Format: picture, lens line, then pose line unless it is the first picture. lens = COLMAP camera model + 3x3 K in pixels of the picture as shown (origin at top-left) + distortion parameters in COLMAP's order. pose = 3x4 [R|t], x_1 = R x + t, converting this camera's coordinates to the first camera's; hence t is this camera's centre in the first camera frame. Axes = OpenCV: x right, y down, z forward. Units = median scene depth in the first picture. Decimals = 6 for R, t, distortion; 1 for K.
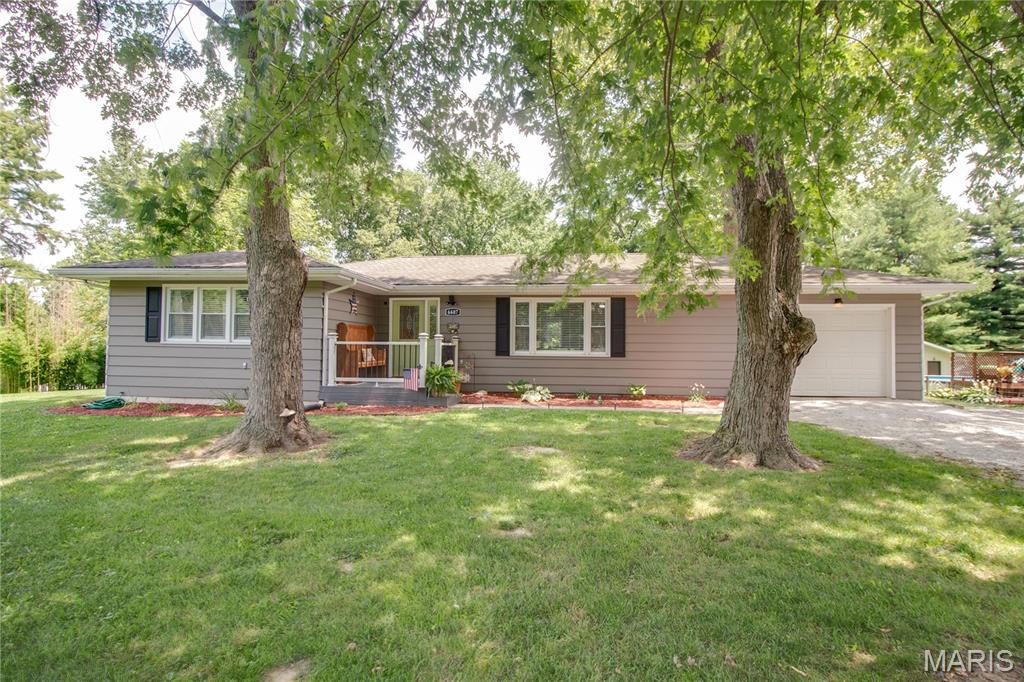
lens RADIAL K [[488.2, 0, 518.7], [0, 488.2, 335.7], [0, 0, 1]] dist [-0.005261, -0.000828]
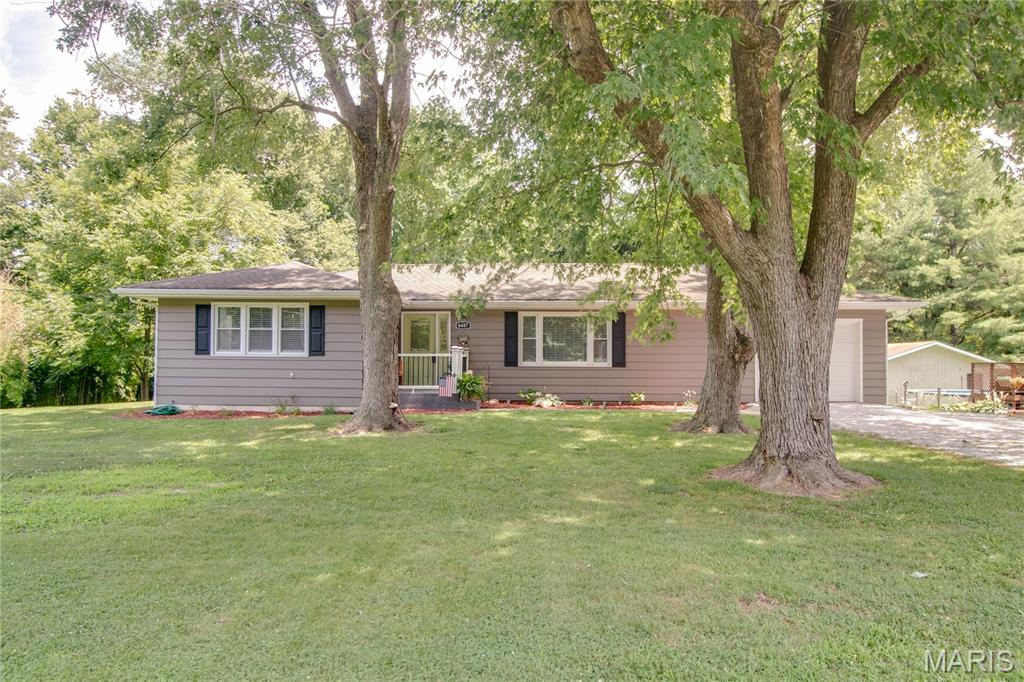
lens RADIAL K [[666.6, 0, 510.9], [0, 666.6, 345.3], [0, 0, 1]] dist [0.003841, 0.000422]
pose [[0.997877, -0.002767, 0.065066, -0.136565], [0.002648, 0.999995, 0.001916, -0.008306], [-0.065071, -0.001740, 0.997879, -0.478473]]
